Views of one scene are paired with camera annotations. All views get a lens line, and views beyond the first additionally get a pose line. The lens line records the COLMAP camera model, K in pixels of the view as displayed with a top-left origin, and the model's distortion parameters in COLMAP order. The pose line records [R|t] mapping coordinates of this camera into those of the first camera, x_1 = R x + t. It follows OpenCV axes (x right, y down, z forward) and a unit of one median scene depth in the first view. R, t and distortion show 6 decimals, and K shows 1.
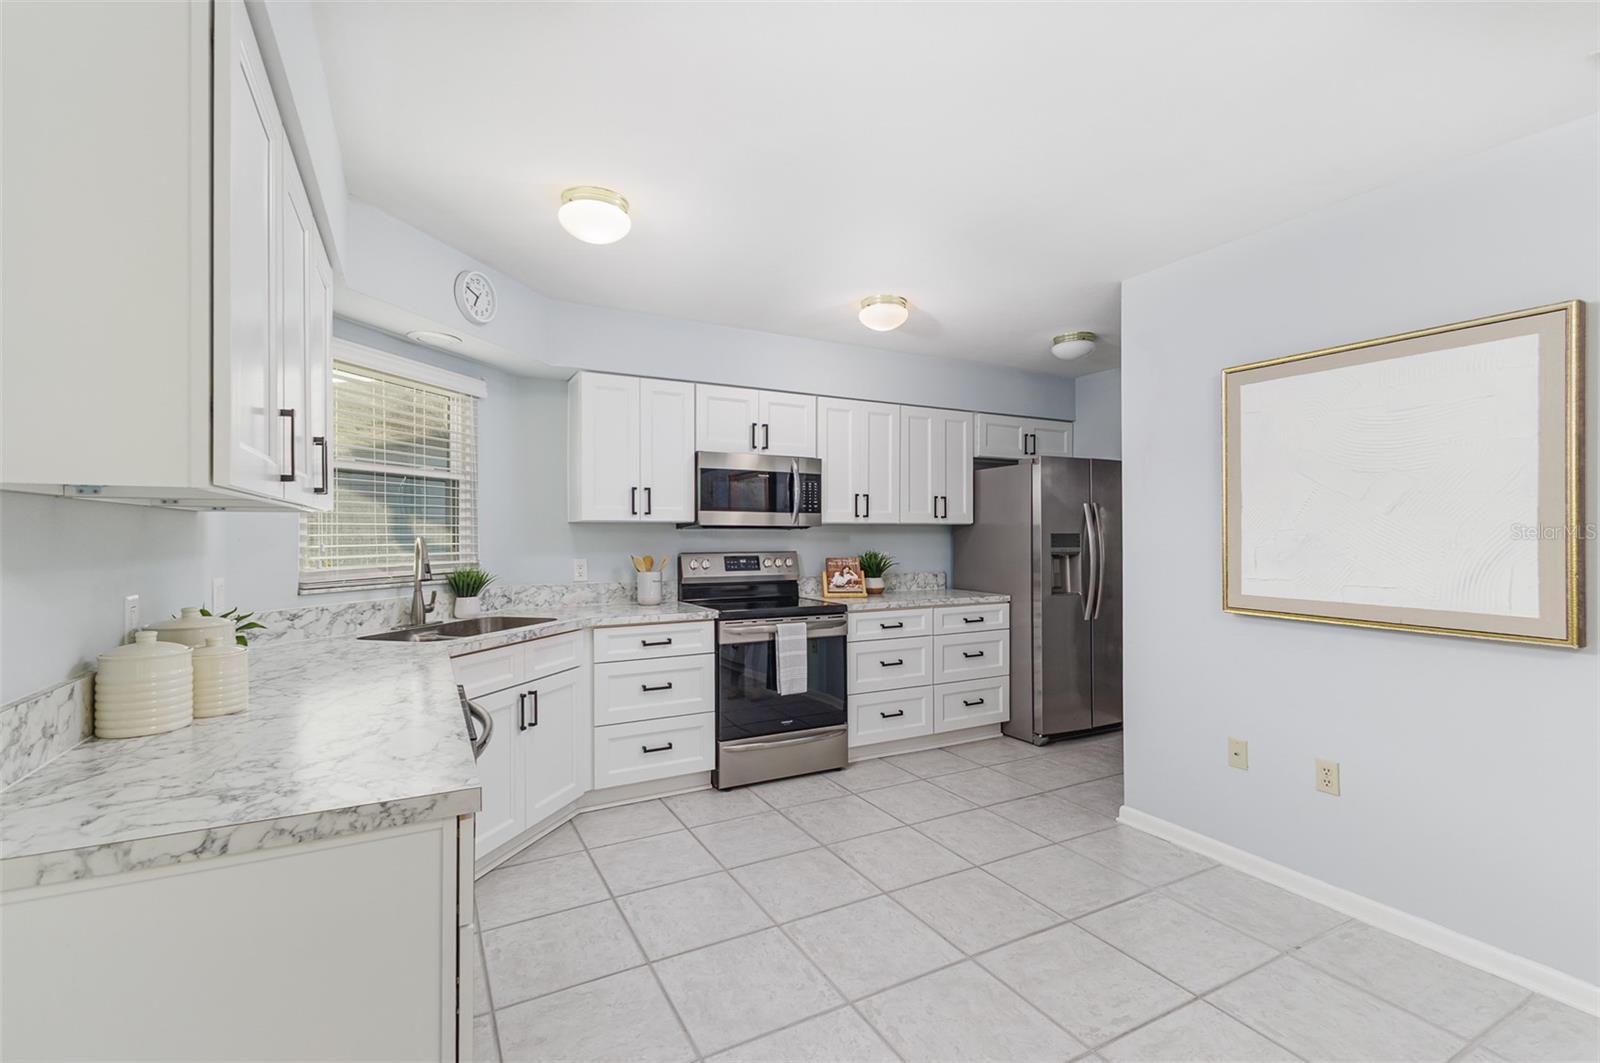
lens RADIAL K [[724.9, 0, 799.7], [0, 724.9, 524.2], [0, 0, 1]] dist [0.001082, 0.000097]
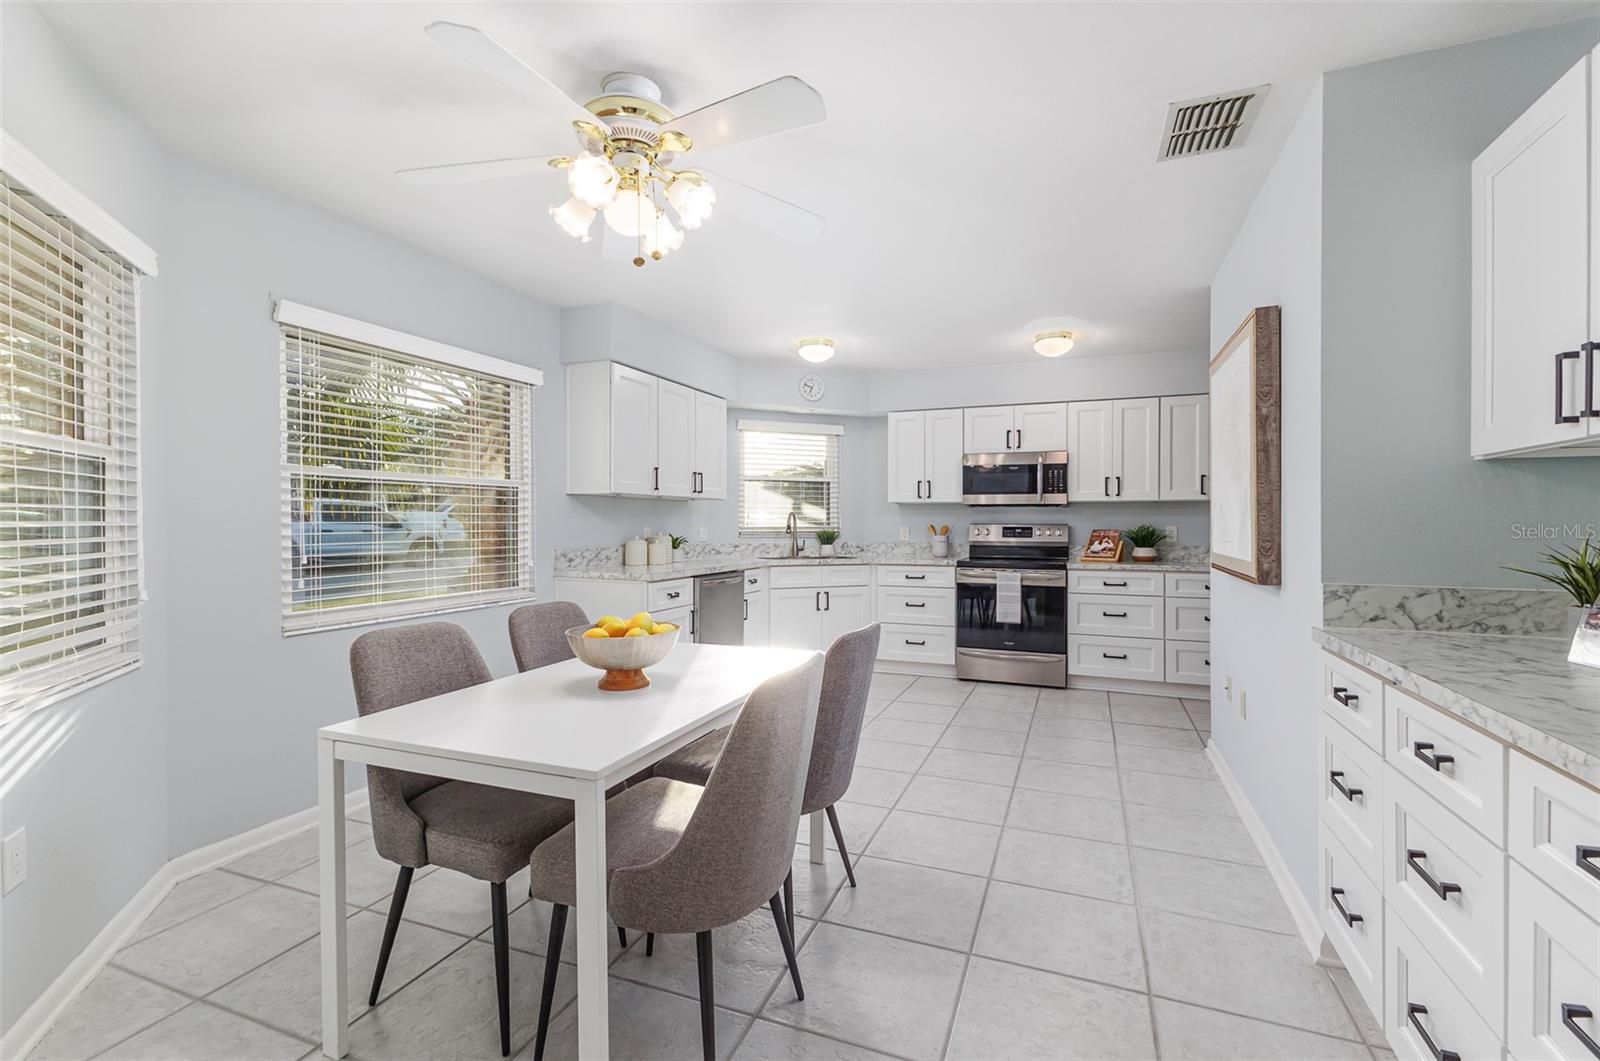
lens RADIAL K [[724.9, 0, 805.4], [0, 724.9, 529.9], [0, 0, 1]] dist [0.001082, 0.000097]
pose [[0.646624, 0.007642, -0.762771, 0.756946], [0.008173, 0.999823, 0.016945, 0.025103], [0.762765, -0.017191, 0.646447, -0.195679]]
